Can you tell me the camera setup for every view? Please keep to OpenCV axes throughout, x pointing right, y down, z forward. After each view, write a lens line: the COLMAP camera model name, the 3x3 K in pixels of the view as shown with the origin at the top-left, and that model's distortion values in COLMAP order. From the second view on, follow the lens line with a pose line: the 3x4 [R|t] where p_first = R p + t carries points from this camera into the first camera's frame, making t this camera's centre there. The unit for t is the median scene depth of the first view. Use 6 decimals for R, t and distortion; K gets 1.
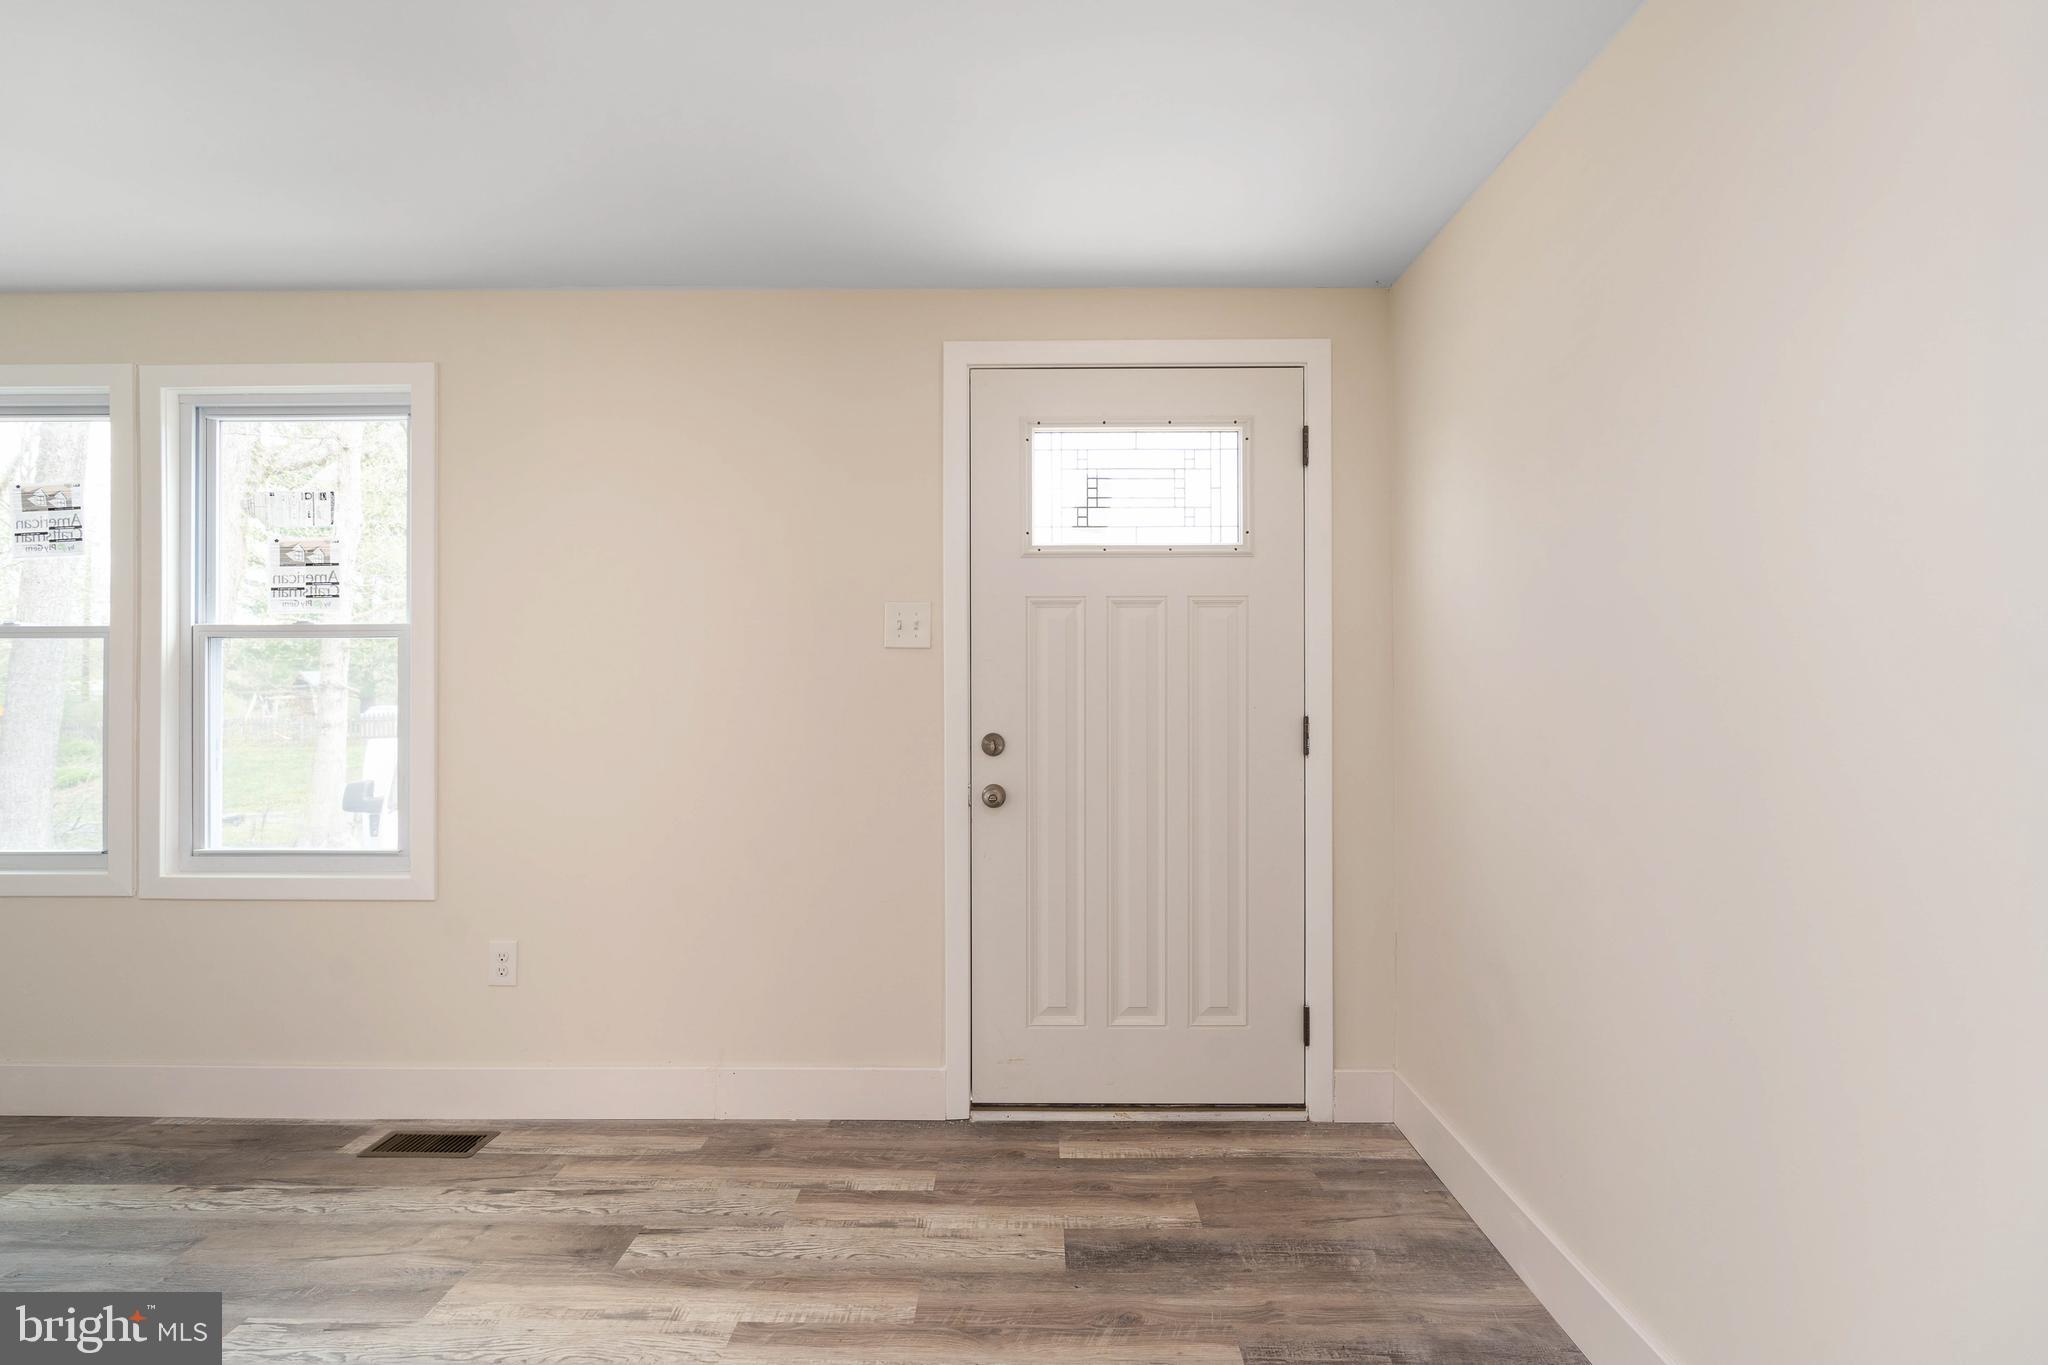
lens RADIAL K [[921.5, 0, 1030.4], [0, 921.5, 699.5], [0, 0, 1]] dist [-0.001655, -0.000050]
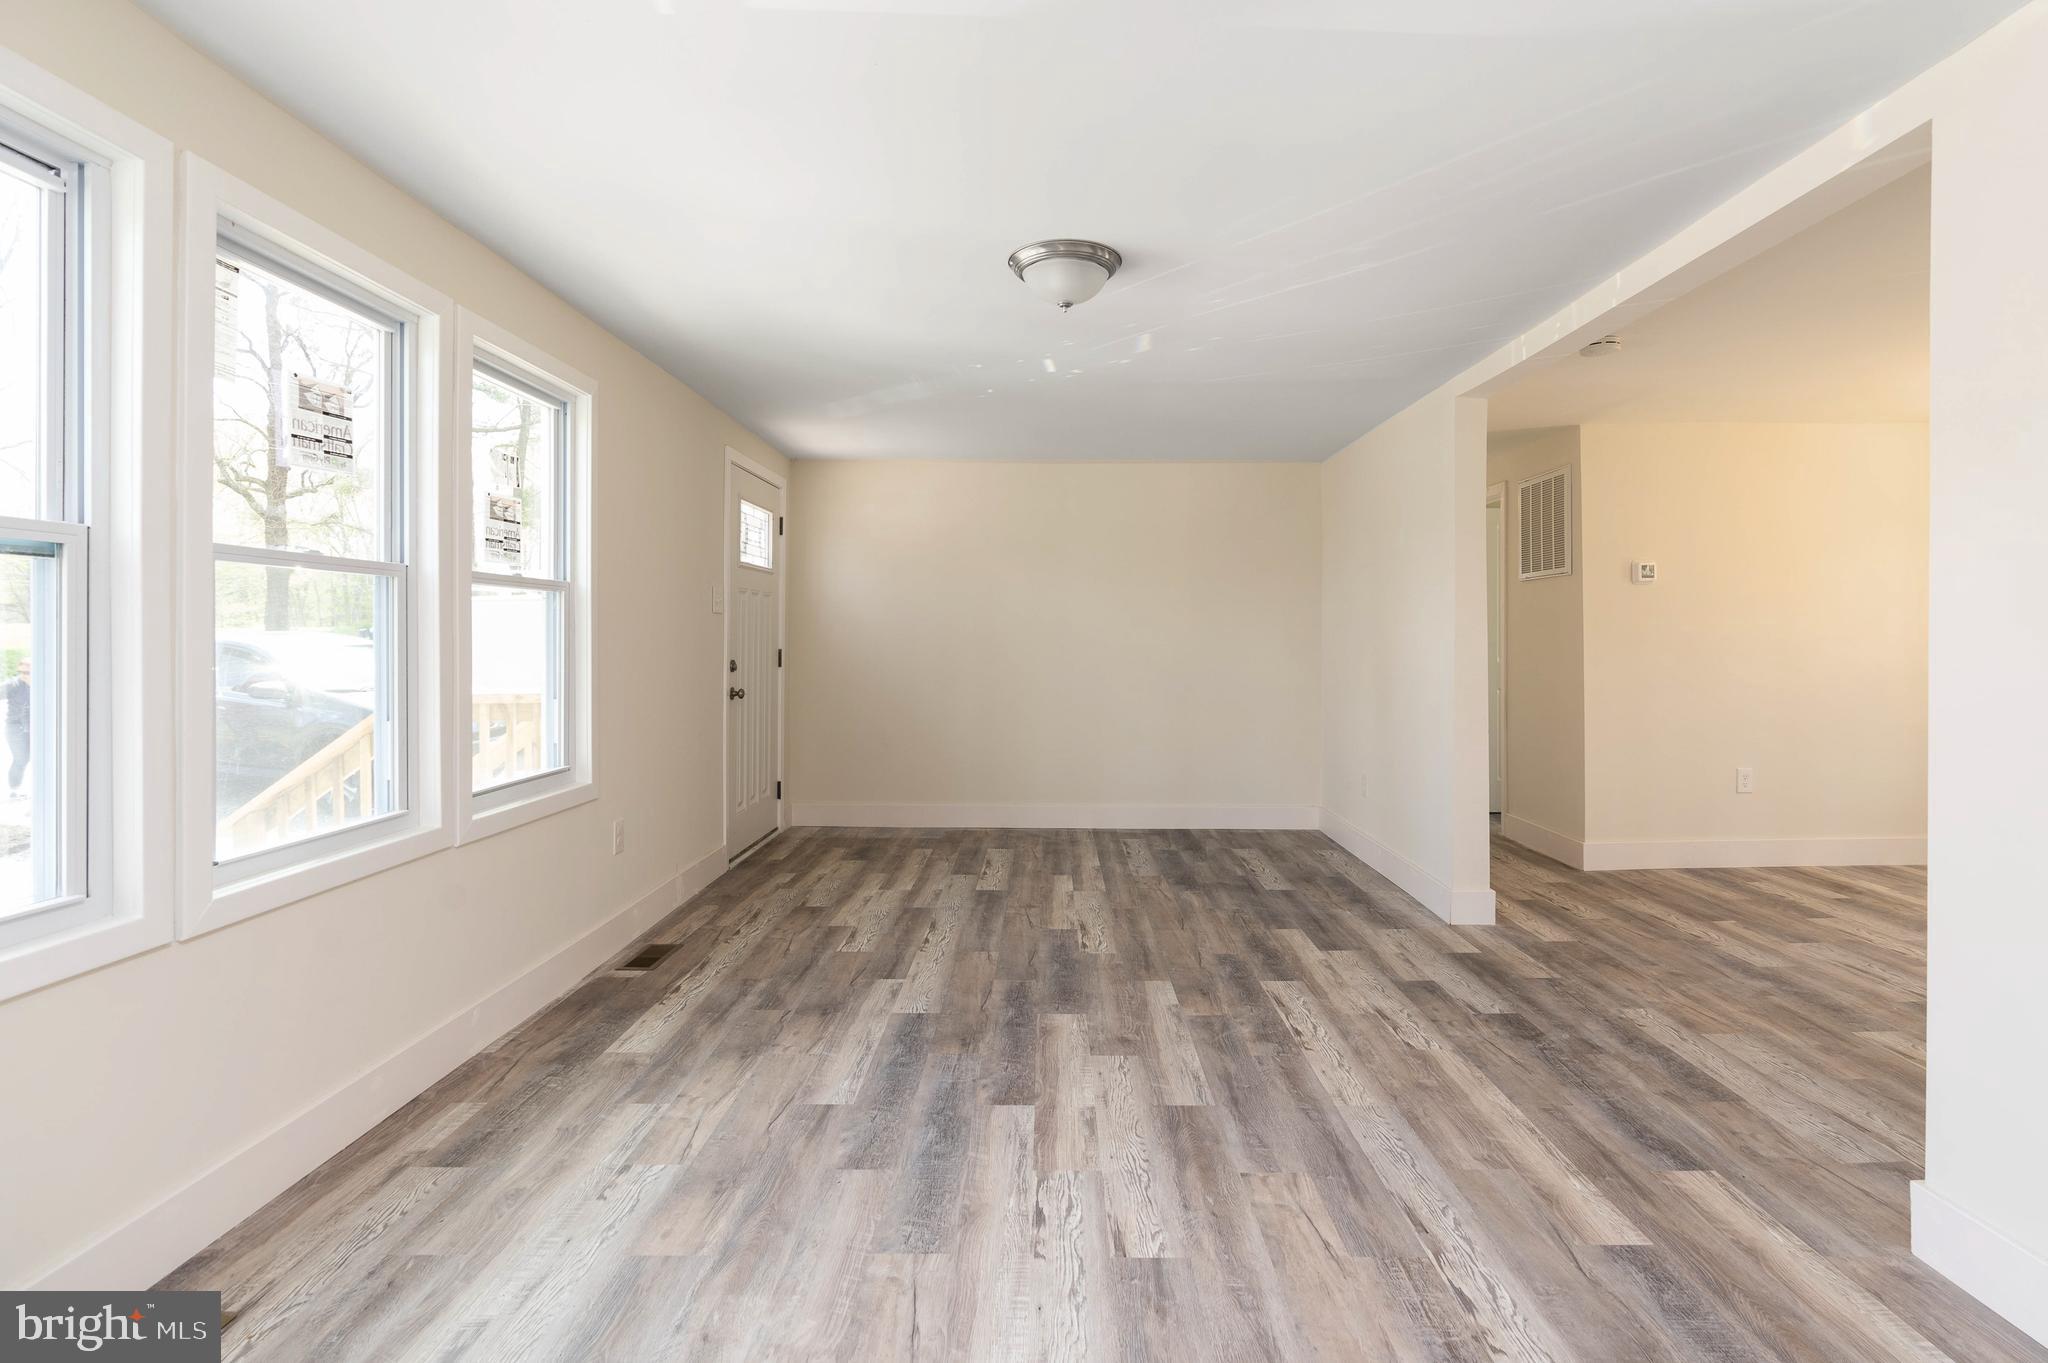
lens RADIAL K [[1029.3, 0, 1031.0], [0, 1029.3, 637.4], [0, 0, 1]] dist [-0.001000, -0.000243]
pose [[0.000266, 0.000619, 1.000000, -2.238673], [-0.009564, 0.999954, -0.000617, -0.014110], [-0.999954, -0.009564, 0.000272, 0.416111]]
